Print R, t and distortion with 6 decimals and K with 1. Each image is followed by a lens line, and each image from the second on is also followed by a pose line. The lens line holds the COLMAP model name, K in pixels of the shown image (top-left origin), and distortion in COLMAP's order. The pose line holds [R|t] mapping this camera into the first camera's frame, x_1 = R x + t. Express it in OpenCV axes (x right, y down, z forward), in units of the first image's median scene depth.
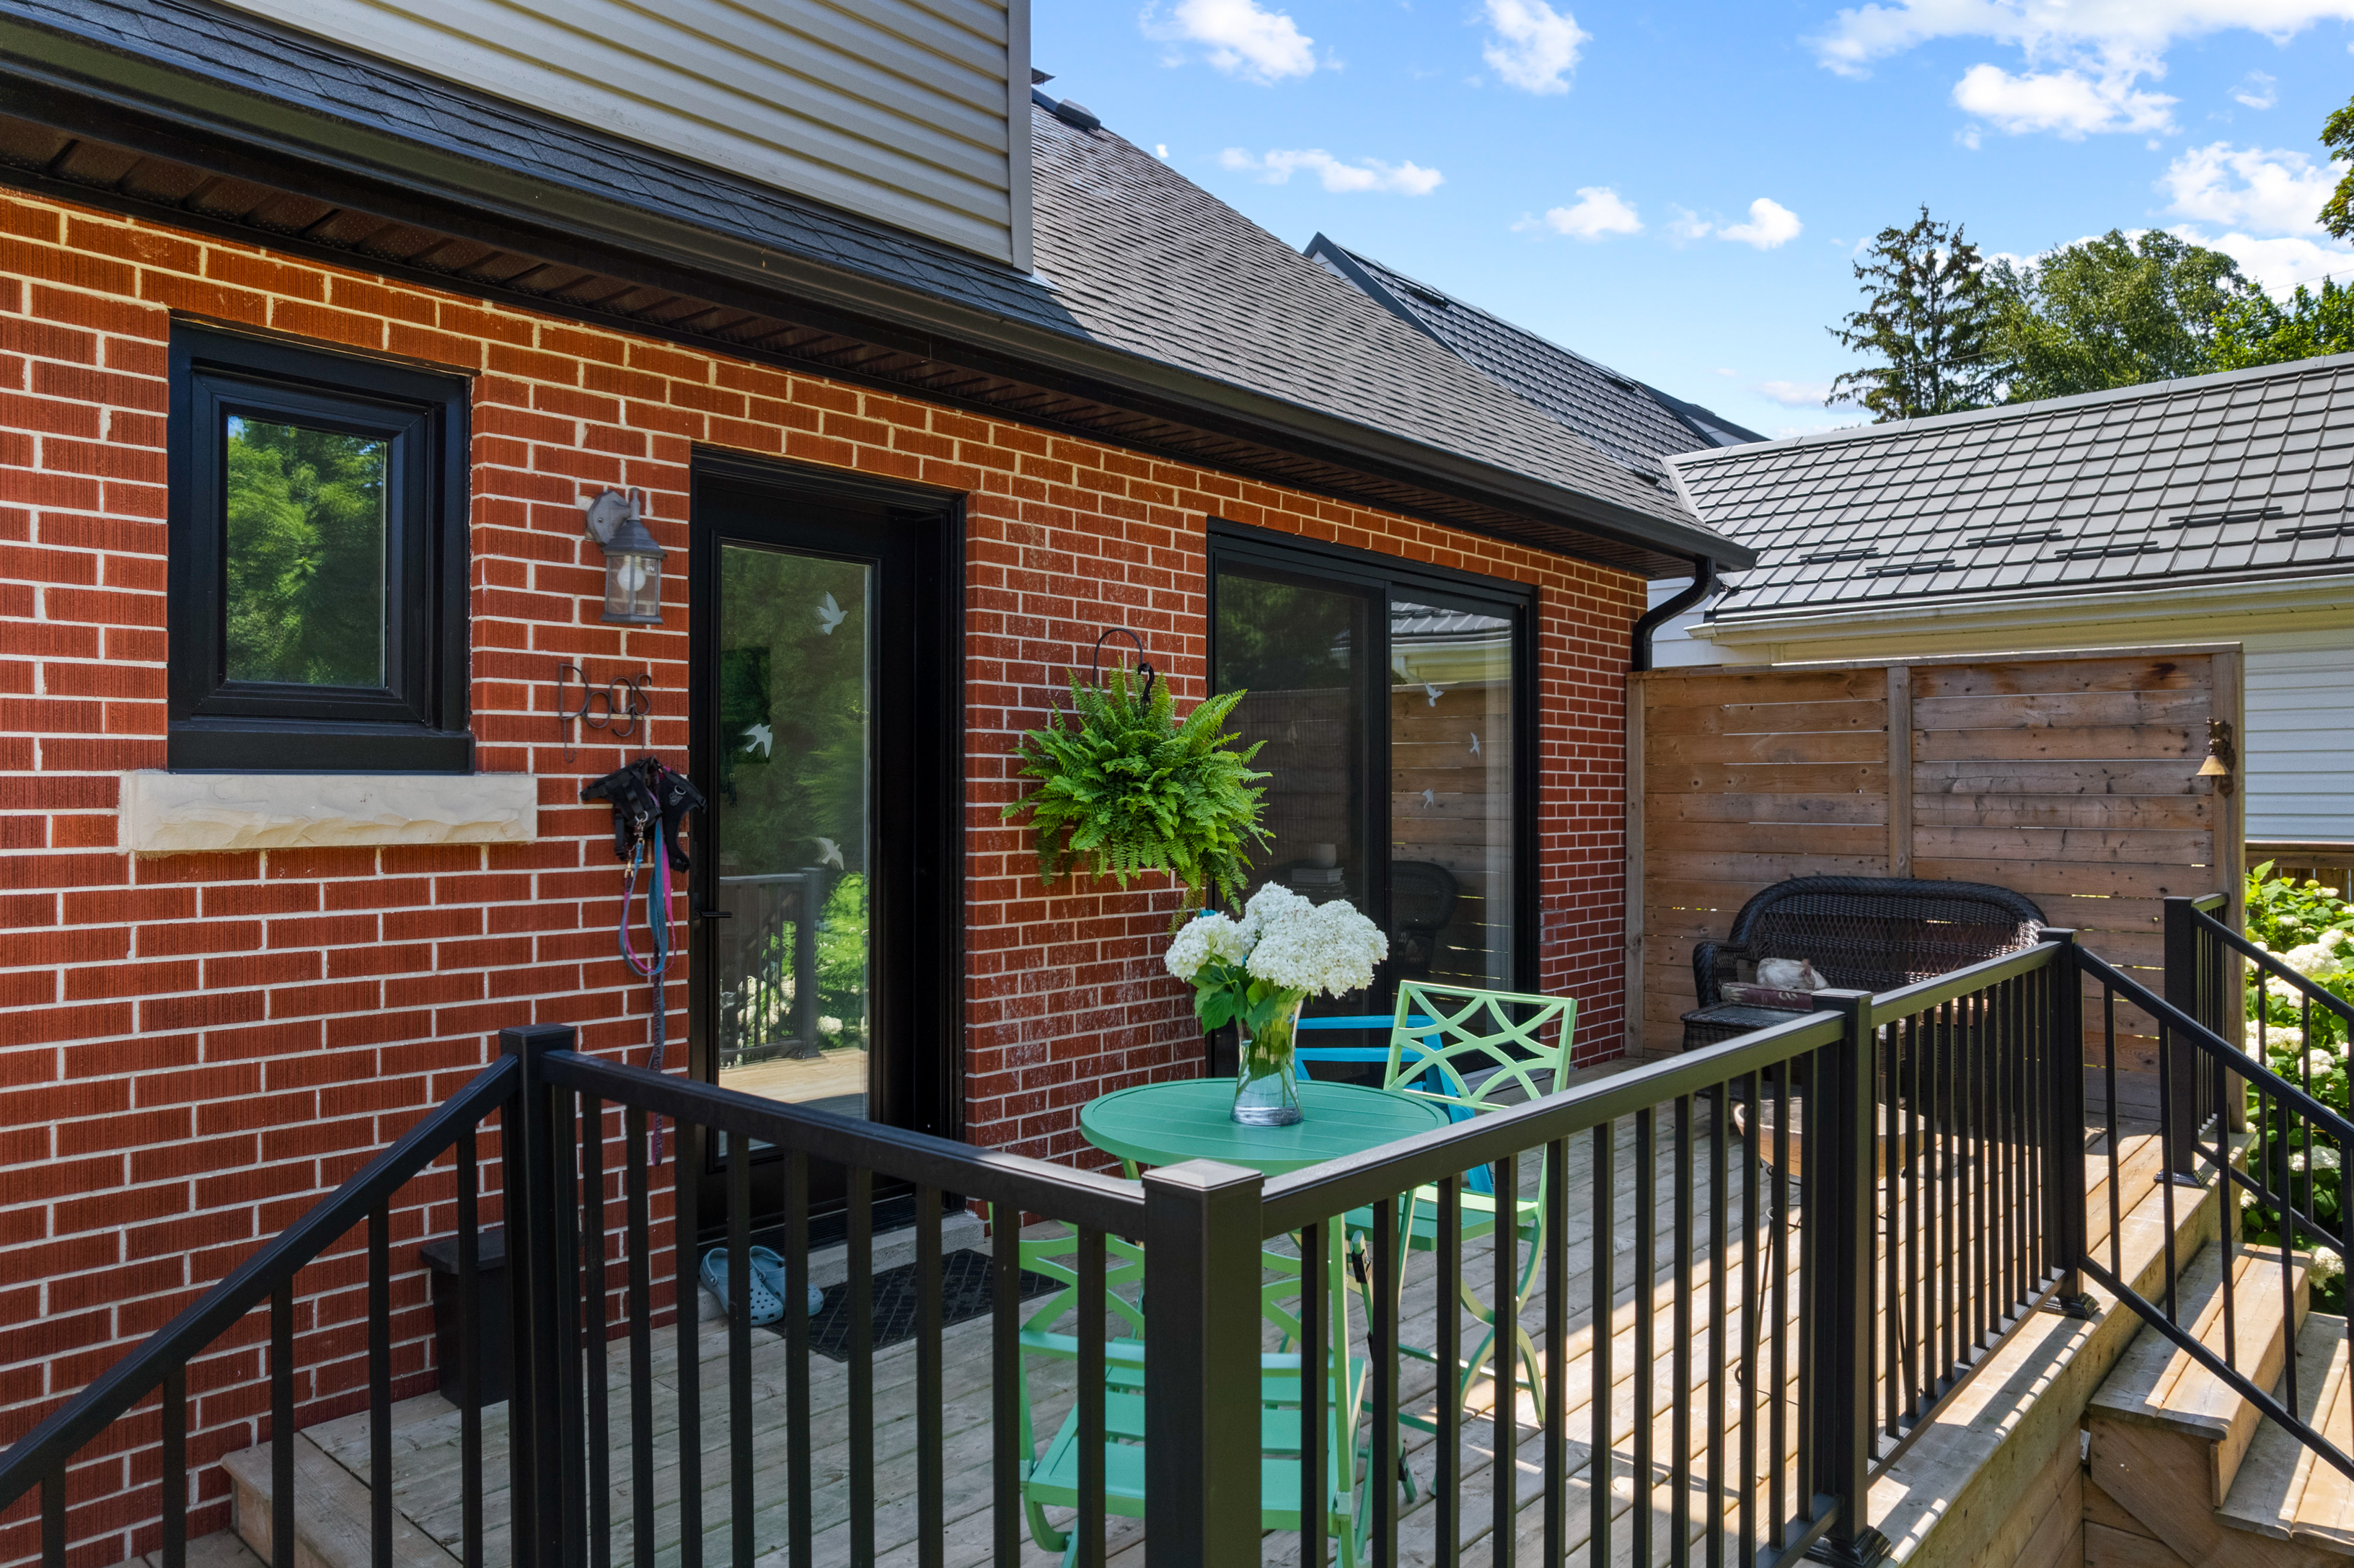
lens RADIAL K [[1512.1, 0, 1177.0], [0, 1512.1, 784.0], [0, 0, 1]] dist [-0.079267, 0.054748]
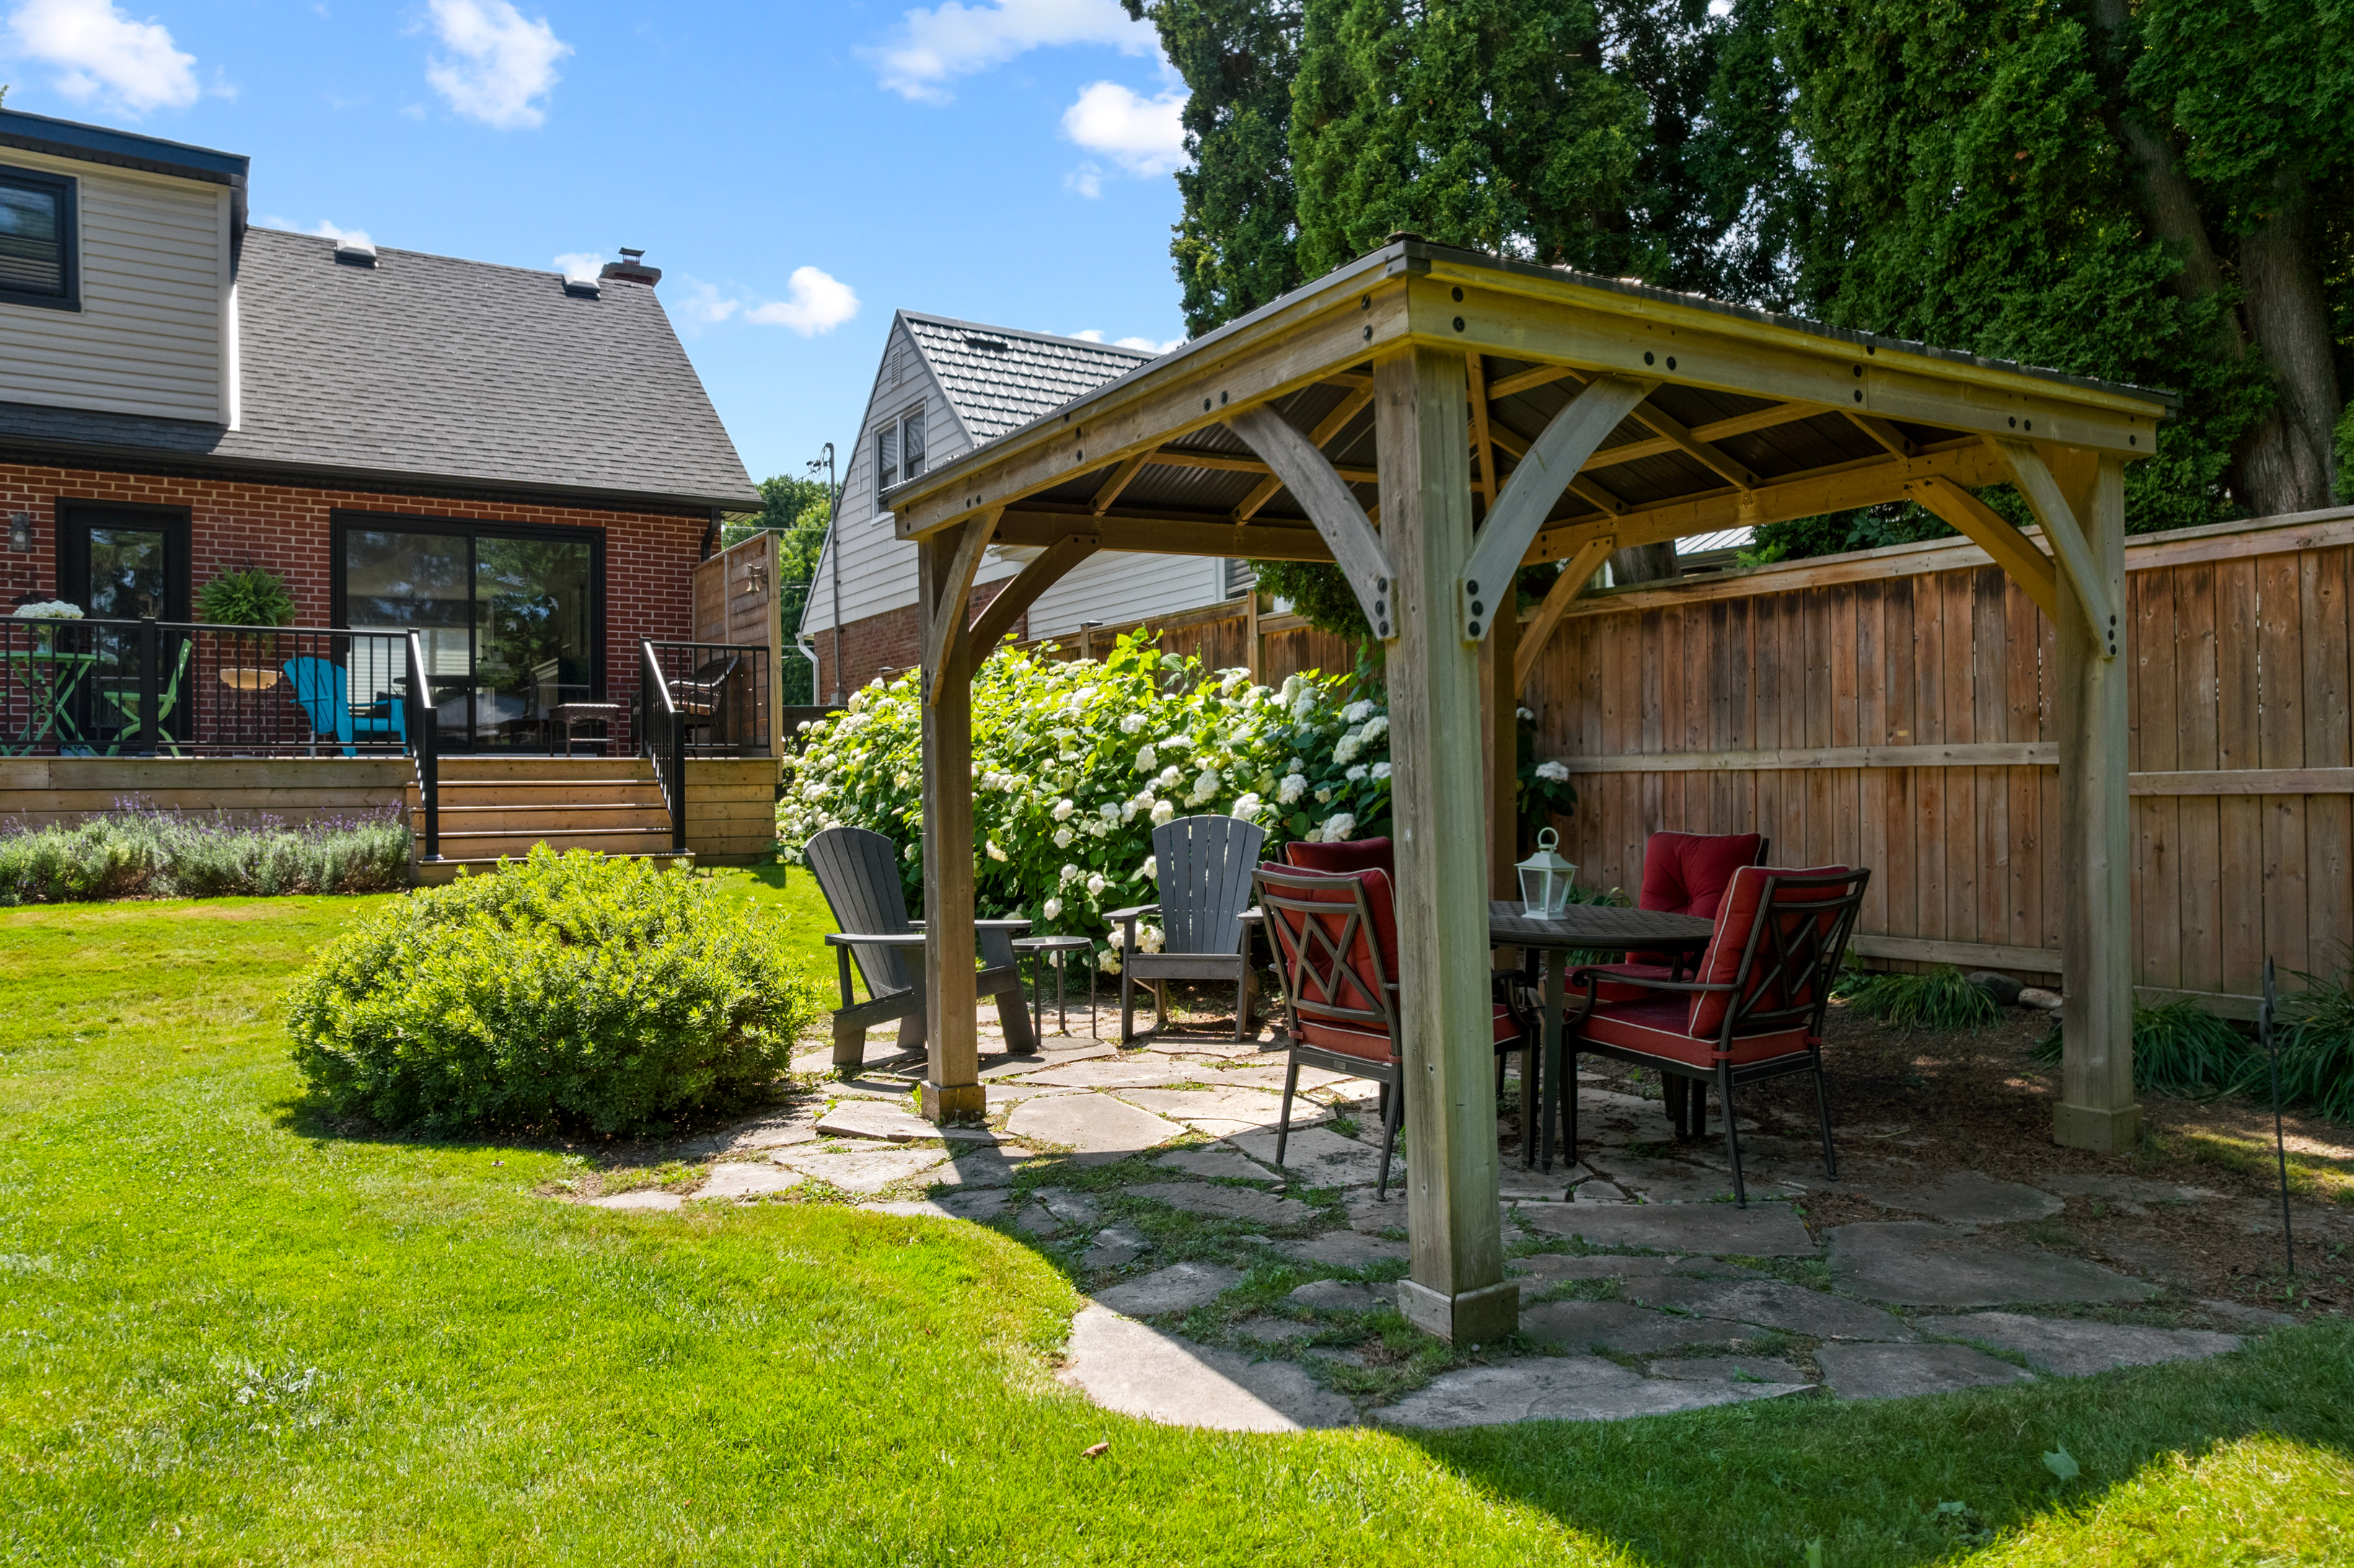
lens RADIAL K [[1547.3, 0, 1206.9], [0, 1547.3, 784.4], [0, 0, 1]] dist [-0.083800, 0.070686]
pose [[0.967483, -0.013185, -0.252590, 2.588025], [0.014562, 0.999888, 0.003583, 0.374565], [0.252515, -0.007145, 0.967567, -1.372644]]
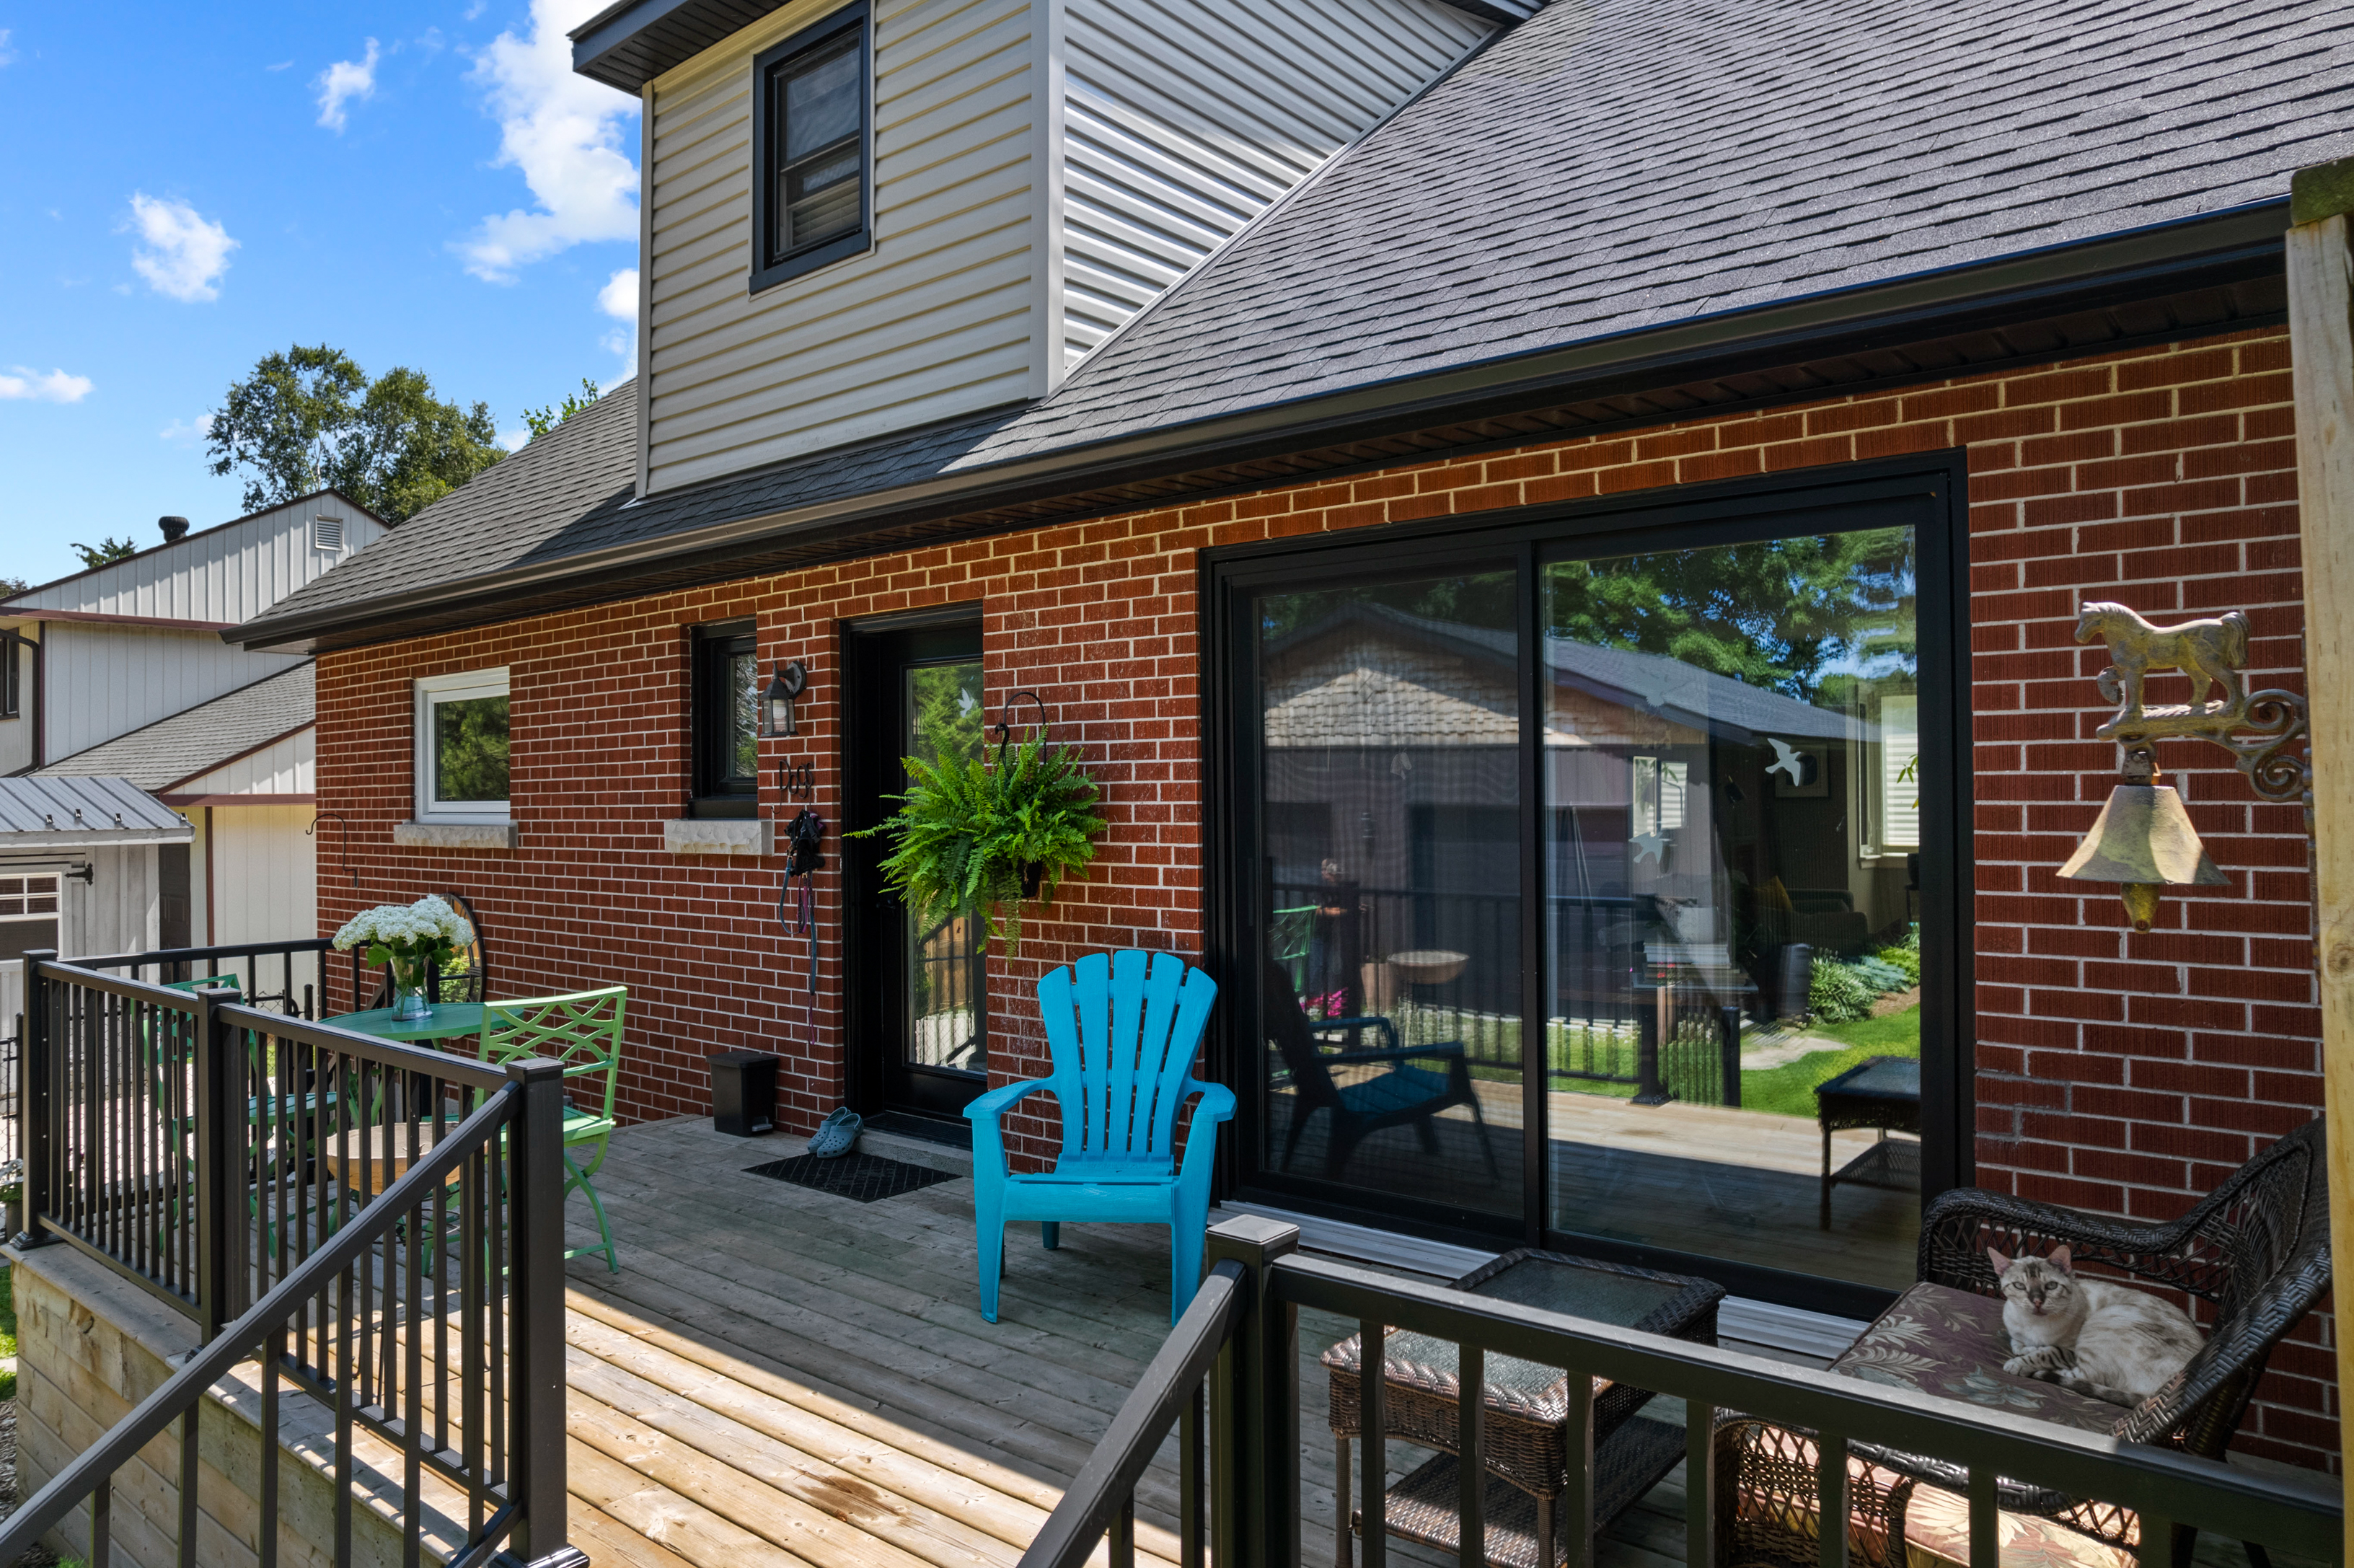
lens RADIAL K [[1537.4, 0, 1177.0], [0, 1537.4, 784.0], [0, 0, 1]] dist [-0.069854, 0.059356]
pose [[0.042207, -0.003638, -0.999102, 1.240549], [0.018876, 0.999818, -0.002843, -0.029741], [0.998931, -0.018739, 0.042268, 1.160376]]
